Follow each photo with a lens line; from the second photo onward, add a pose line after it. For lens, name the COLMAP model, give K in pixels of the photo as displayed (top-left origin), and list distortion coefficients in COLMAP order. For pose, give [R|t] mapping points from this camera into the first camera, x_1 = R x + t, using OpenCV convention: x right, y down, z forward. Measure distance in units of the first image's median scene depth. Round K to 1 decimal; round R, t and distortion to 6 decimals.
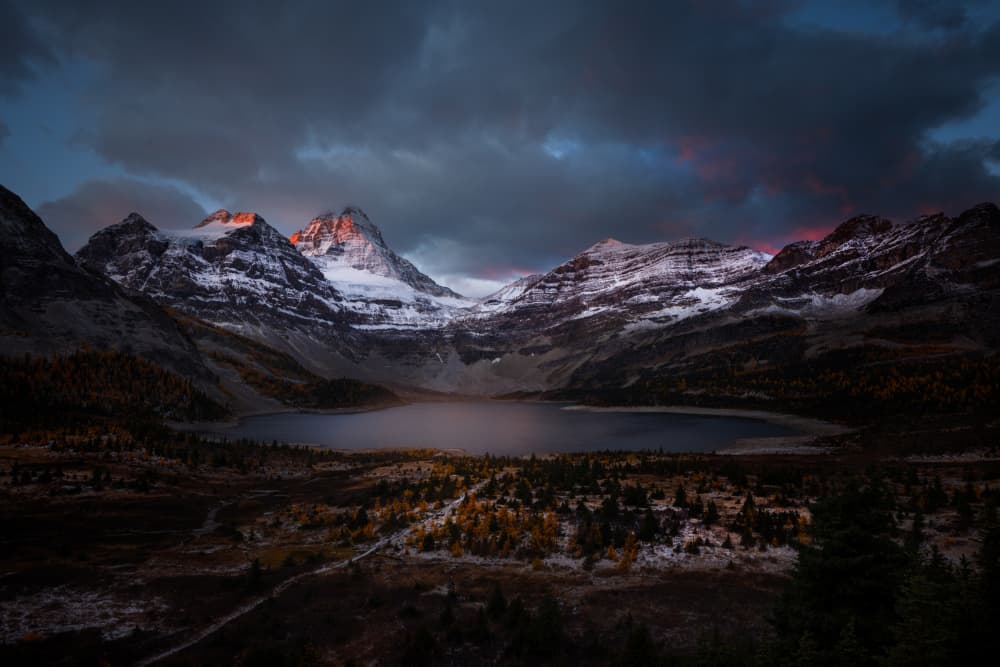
lens RADIAL K [[1030.4, 0, 500.4], [0, 1030.4, 334.8], [0, 0, 1]] dist [-0.027718, 0.000000]
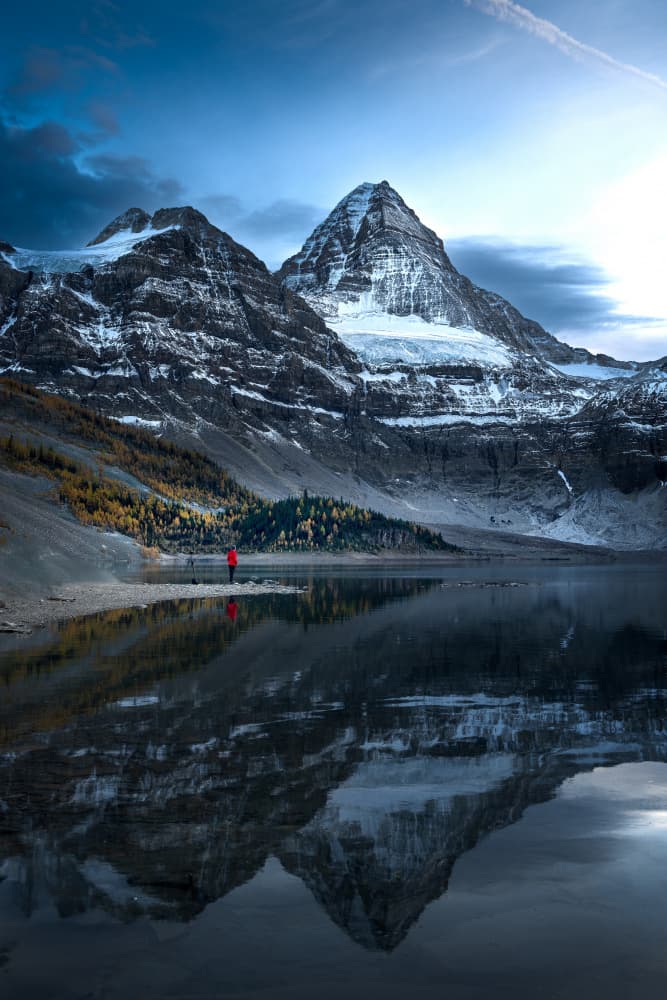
lens RADIAL K [[1030.4, 0, 334.4], [0, 1030.4, 497.1], [0, 0, 1]] dist [-0.027718, 0.000000]
pose [[0.947061, -0.029729, -0.319673, -0.008904], [0.011782, 0.998251, -0.057930, 0.056957], [0.320836, 0.051097, 0.945755, 0.535892]]
